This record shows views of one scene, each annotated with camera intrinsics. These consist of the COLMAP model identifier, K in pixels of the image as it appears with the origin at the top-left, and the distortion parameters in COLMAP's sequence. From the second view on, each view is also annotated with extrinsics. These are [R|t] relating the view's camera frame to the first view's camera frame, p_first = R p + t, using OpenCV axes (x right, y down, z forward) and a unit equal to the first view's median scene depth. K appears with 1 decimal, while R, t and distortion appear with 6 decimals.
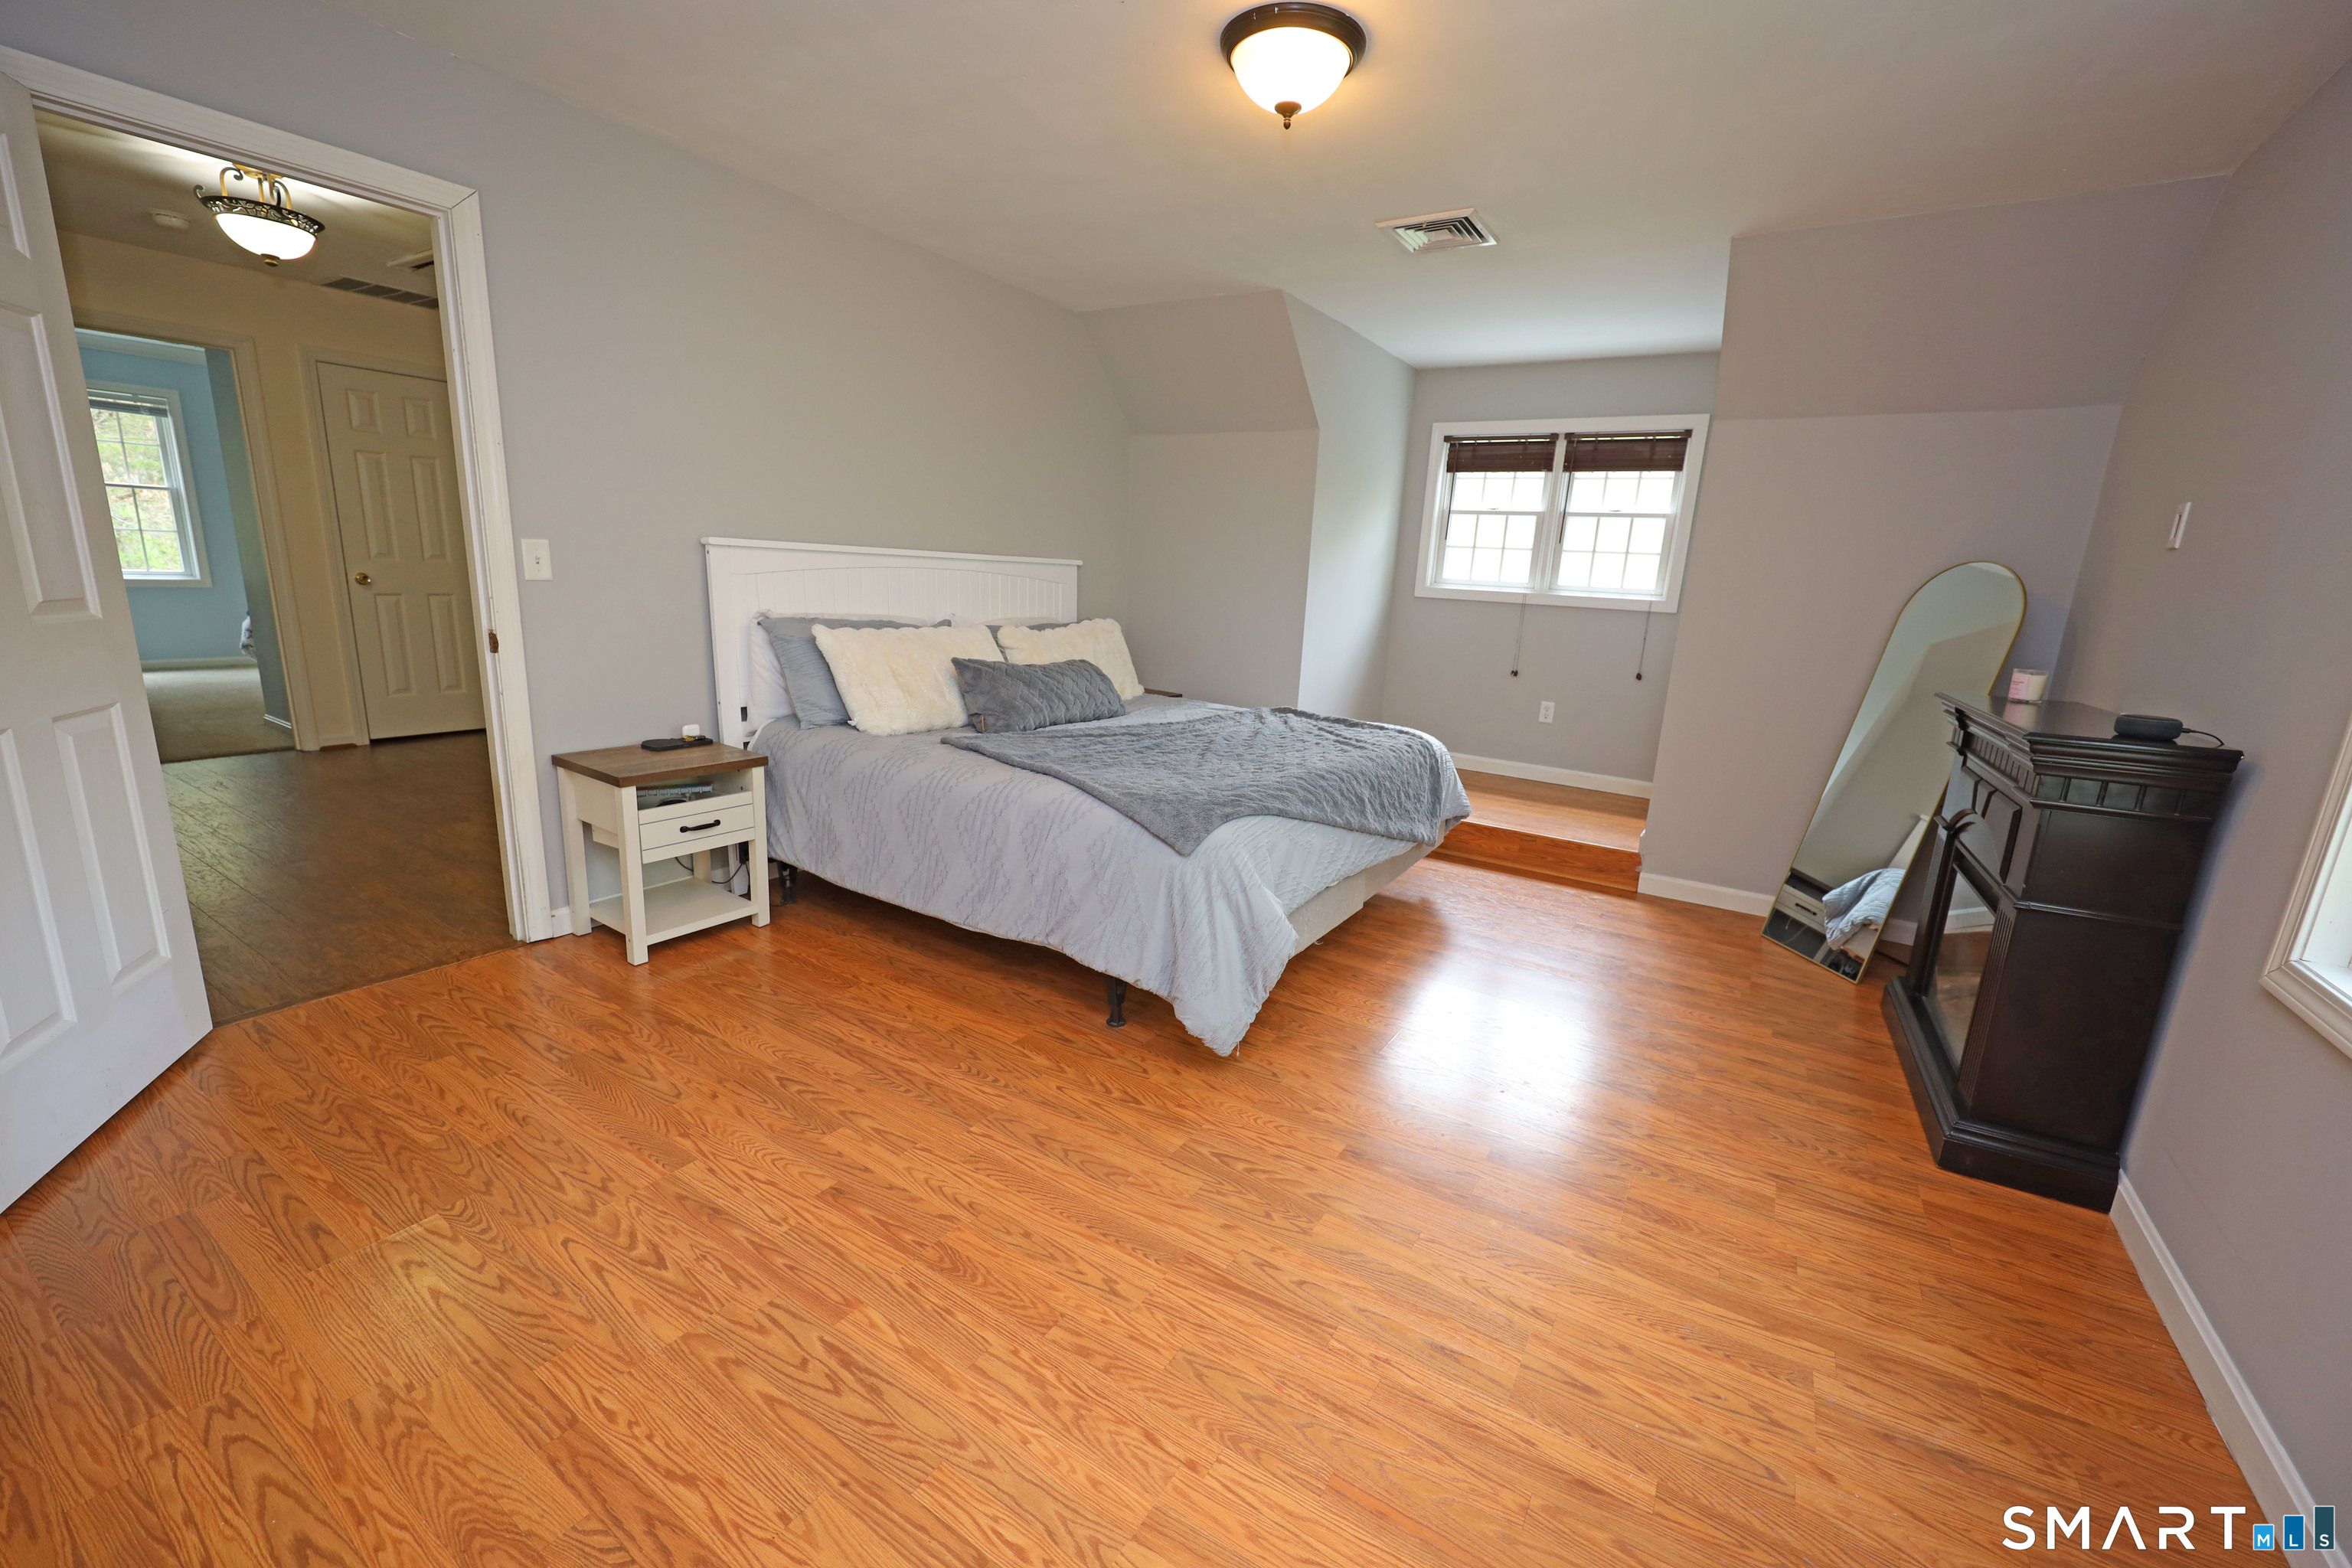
lens RADIAL K [[927.8, 0, 1183.8], [0, 927.8, 782.9], [0, 0, 1]] dist [-0.000651, -0.000468]
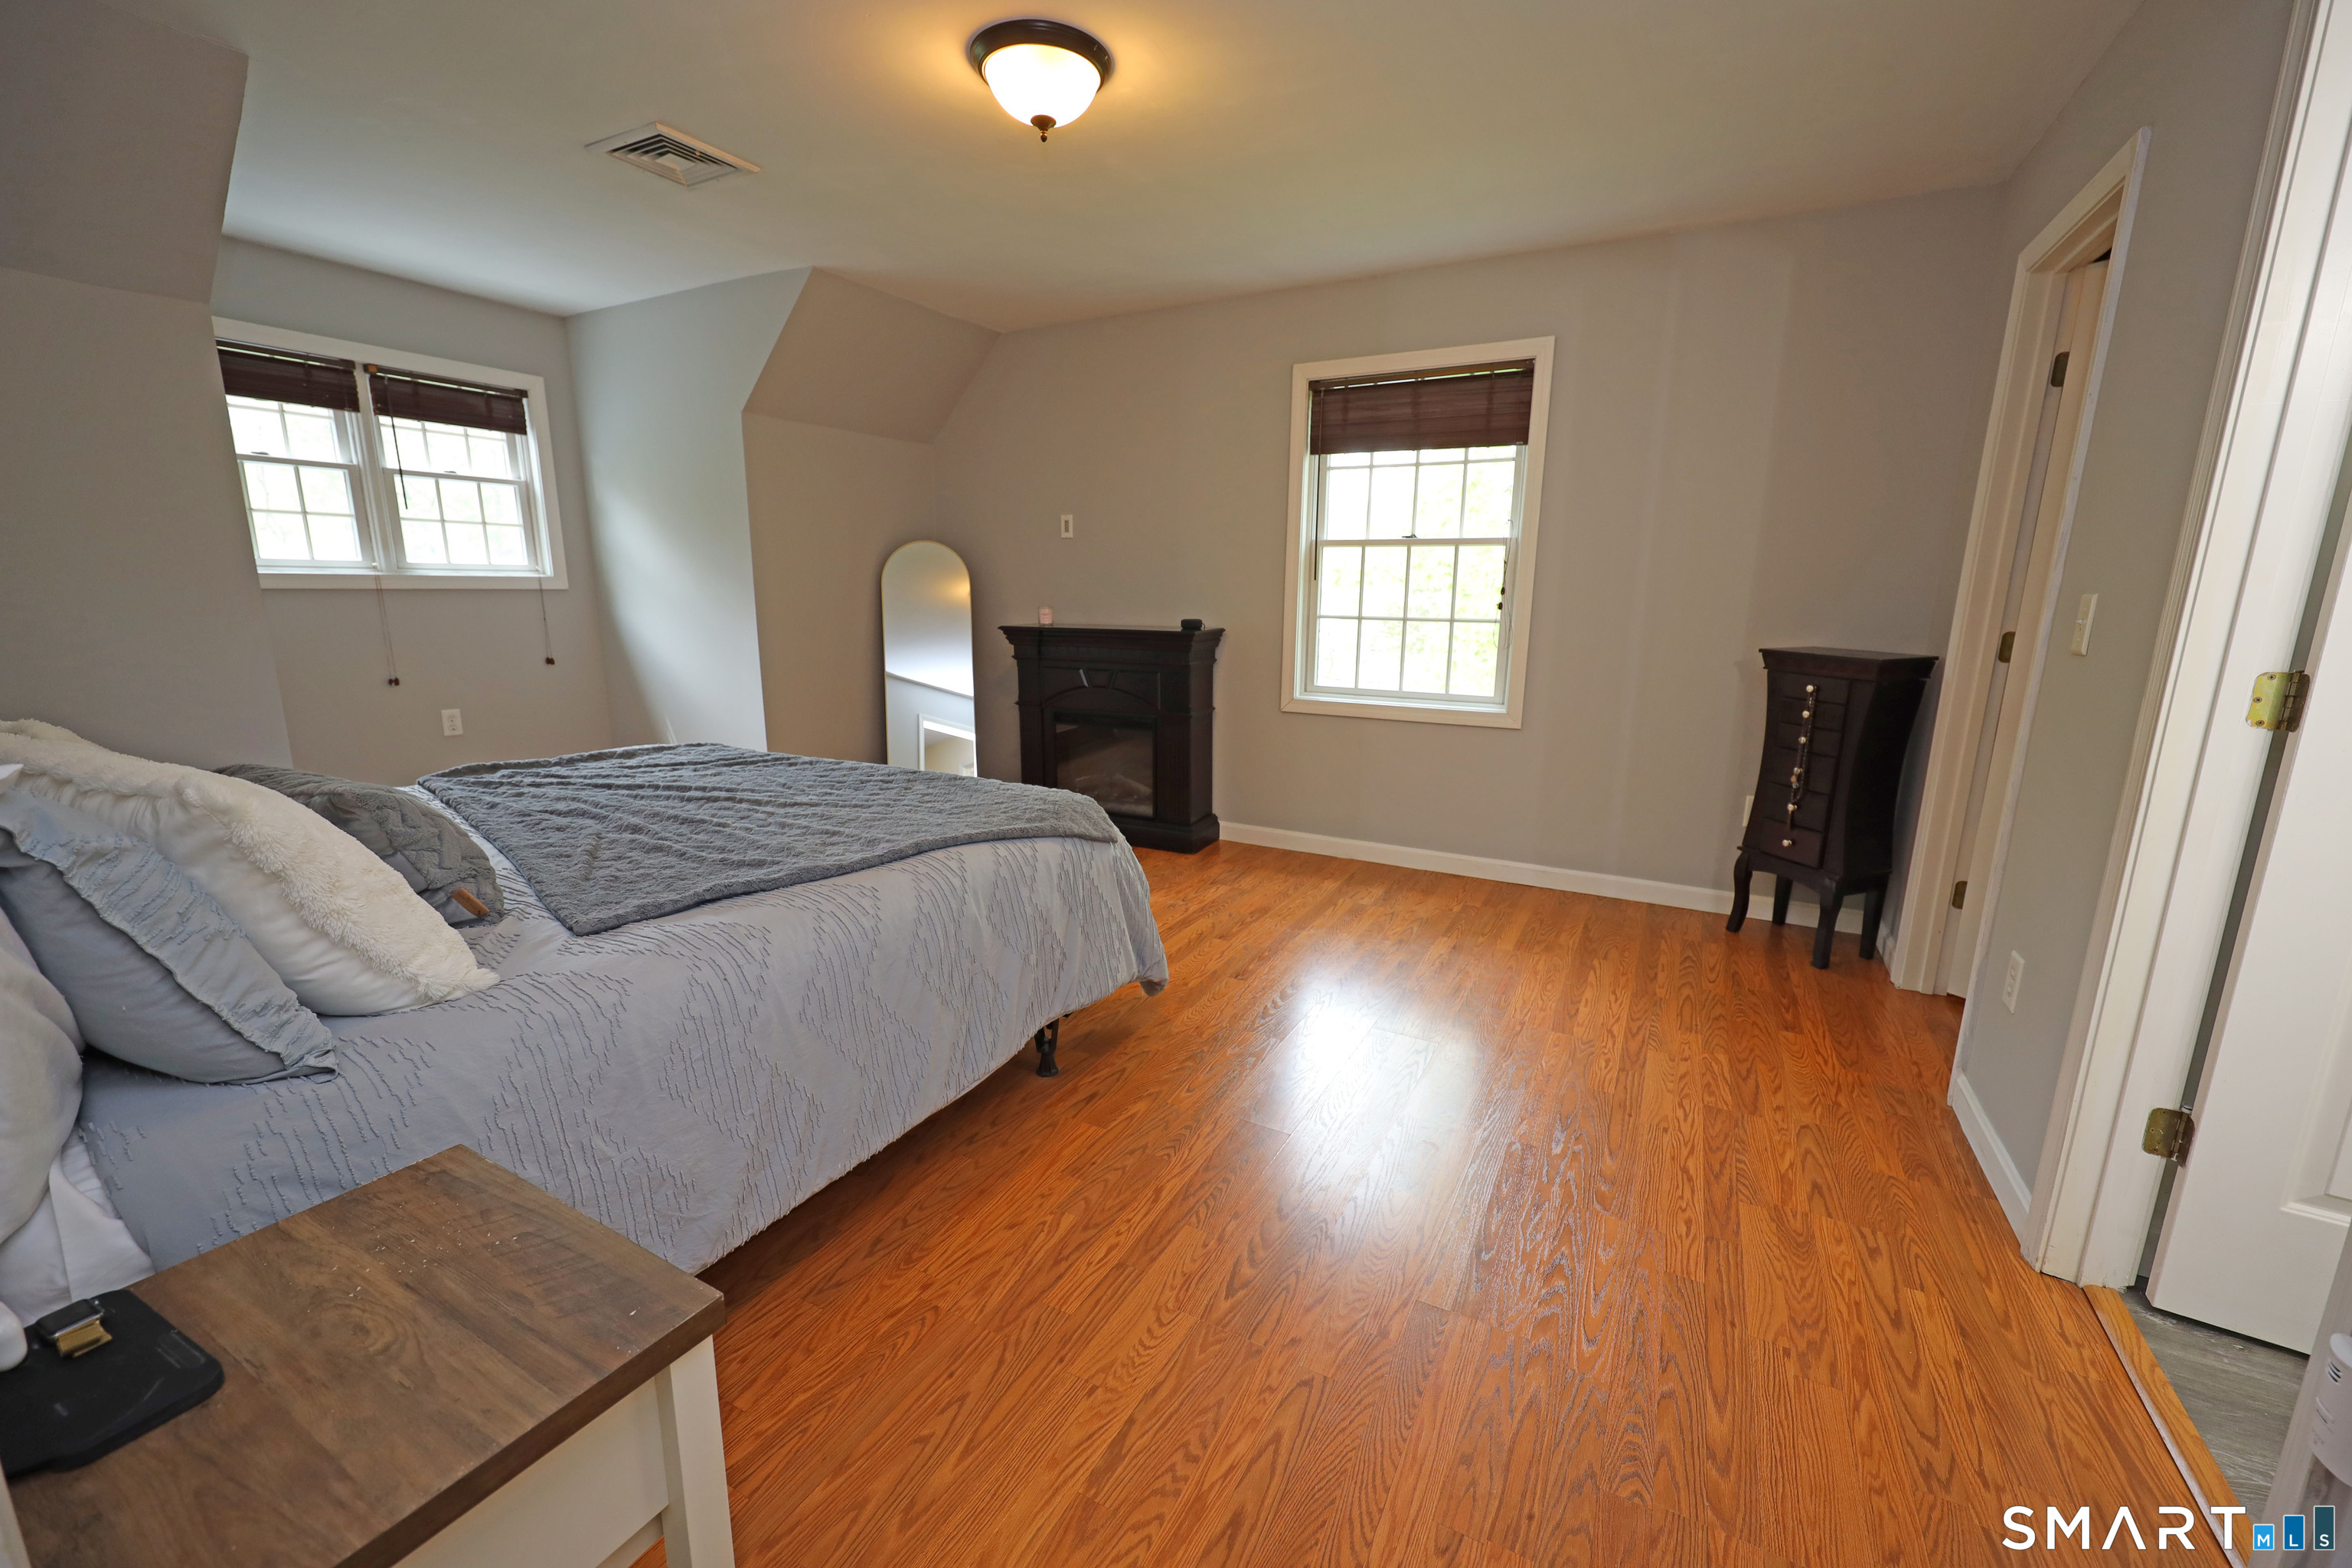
lens RADIAL K [[927.8, 0, 1177.6], [0, 927.8, 787.3], [0, 0, 1]] dist [-0.000651, -0.000468]
pose [[-0.057628, -0.263086, 0.963050, -1.421736], [0.211160, 0.939616, 0.269320, -0.352935], [-0.975751, 0.218878, 0.001405, 1.322525]]
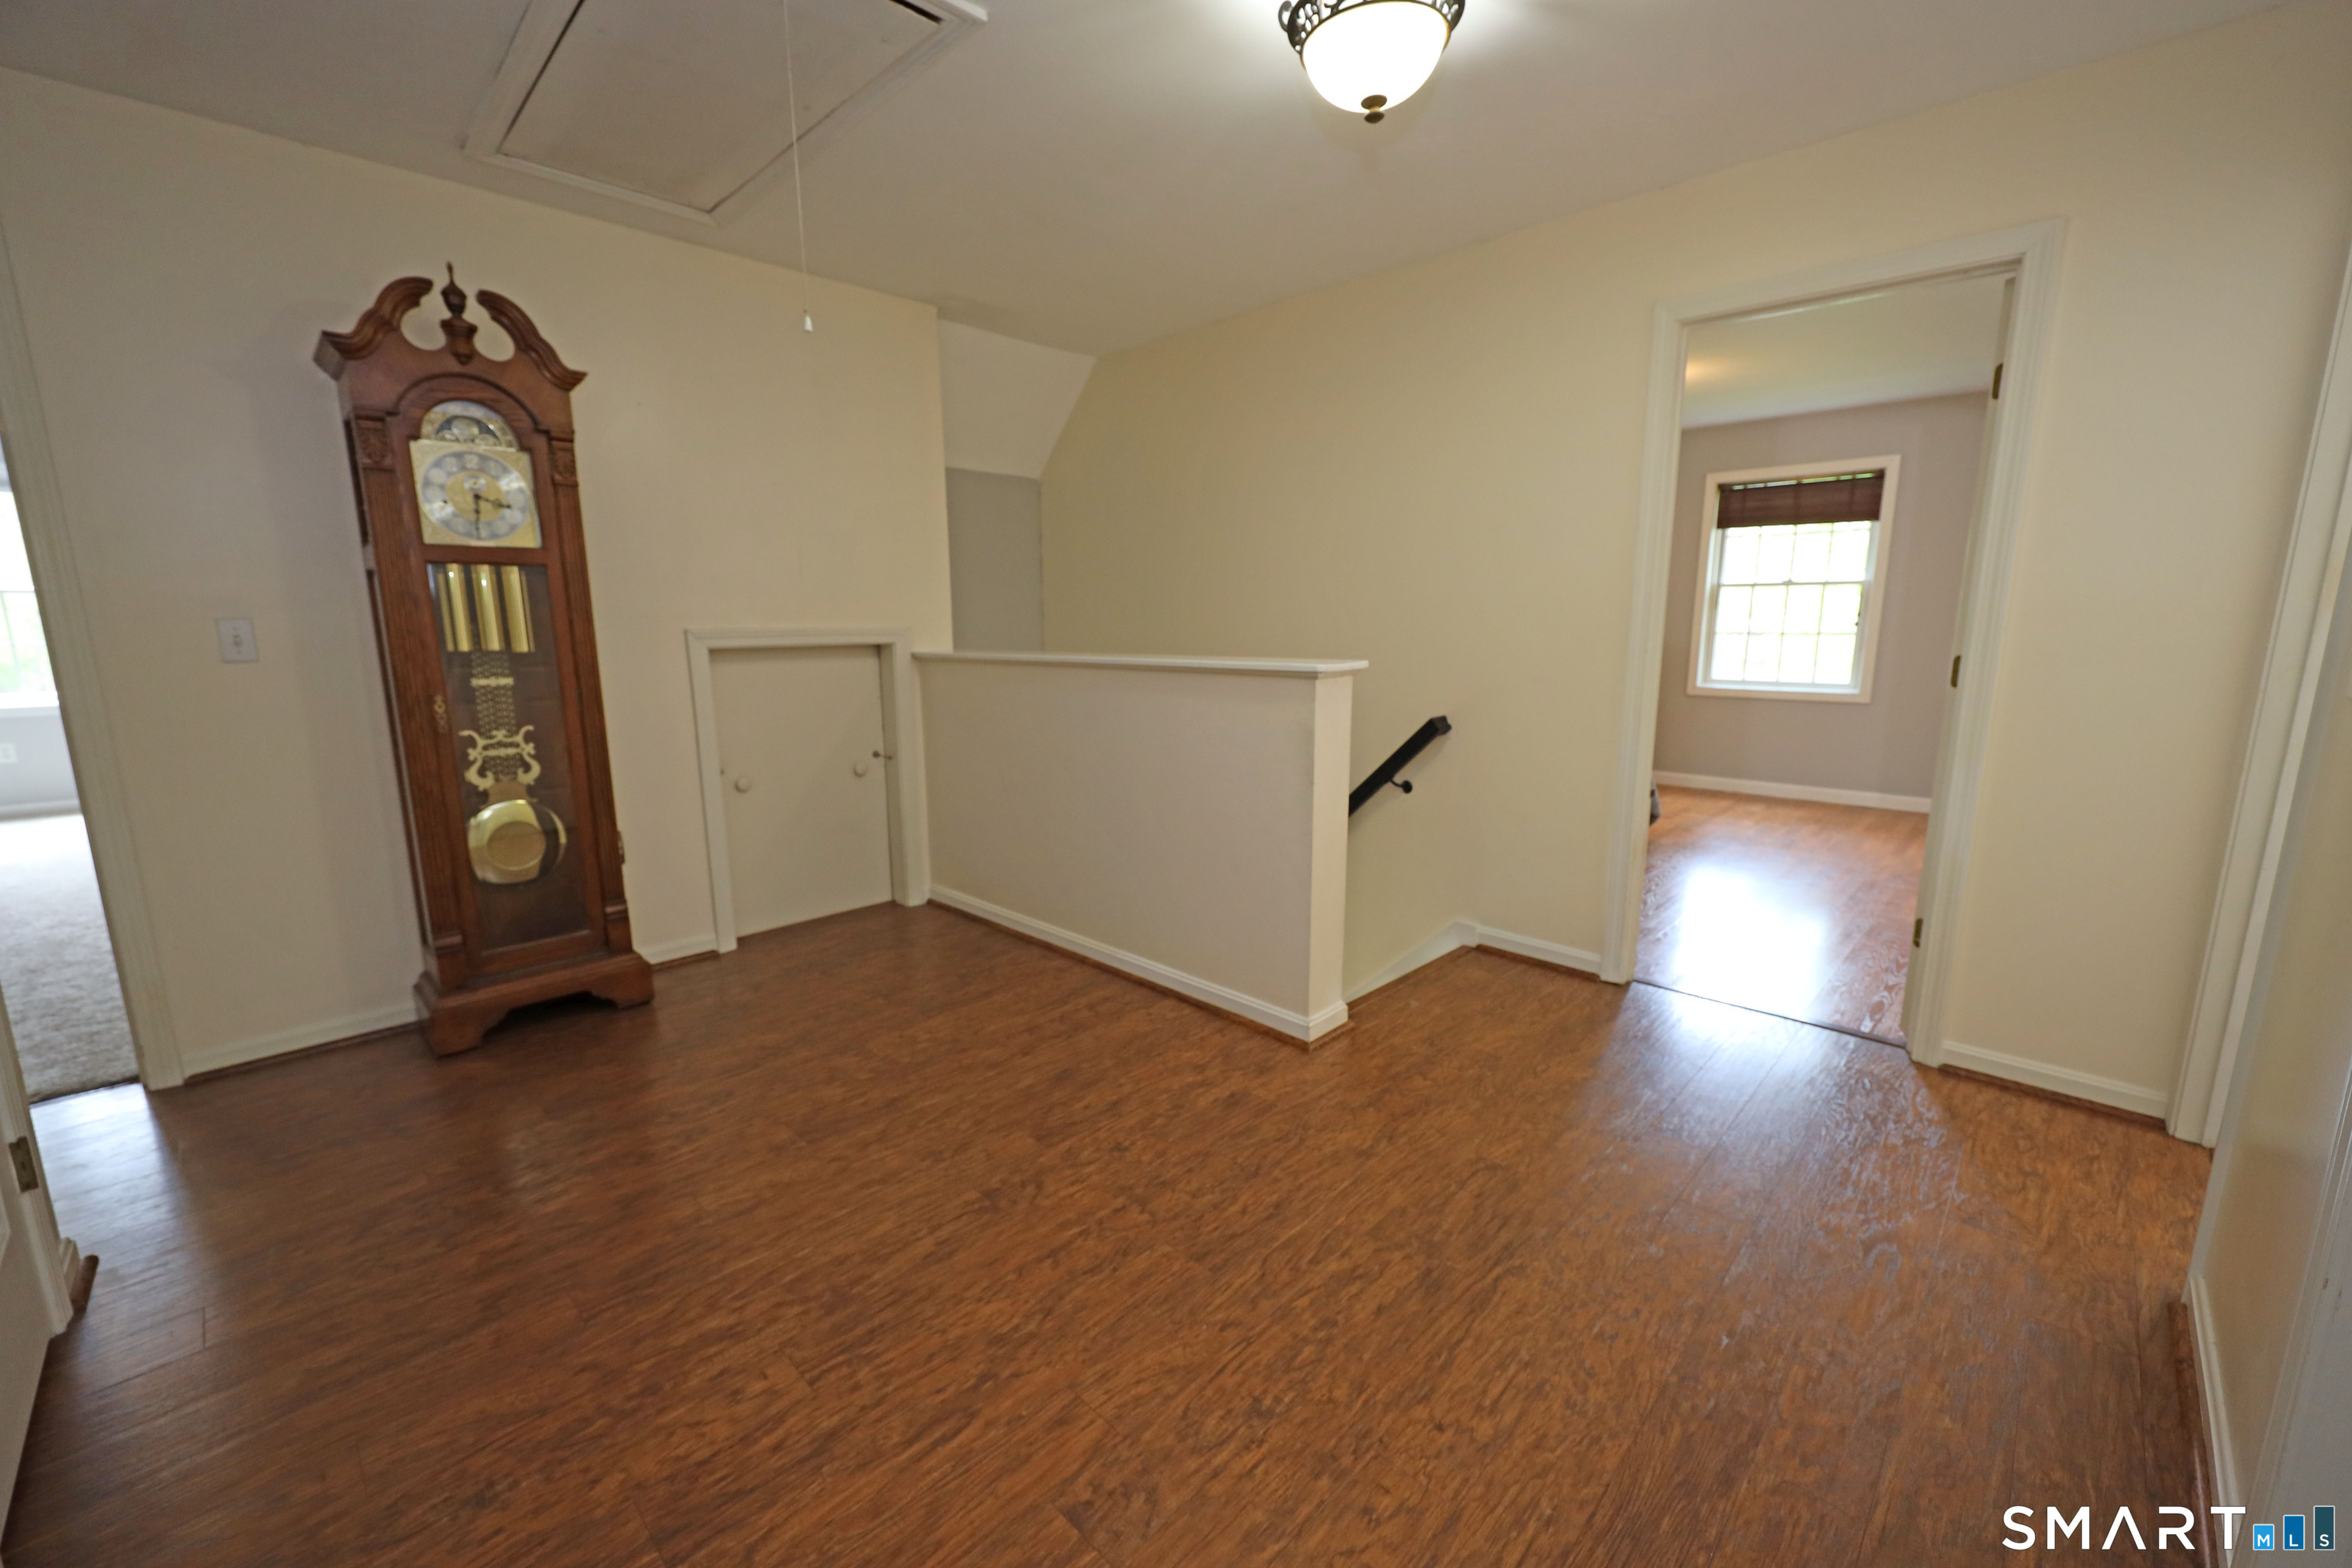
lens RADIAL K [[927.8, 0, 1171.5], [0, 927.8, 774.6], [0, 0, 1]] dist [-0.000651, -0.000468]
pose [[0.223651, -0.223889, 0.948606, -3.219726], [0.235720, 0.956793, 0.170246, -0.658255], [-0.945736, 0.185529, 0.266762, 2.087308]]
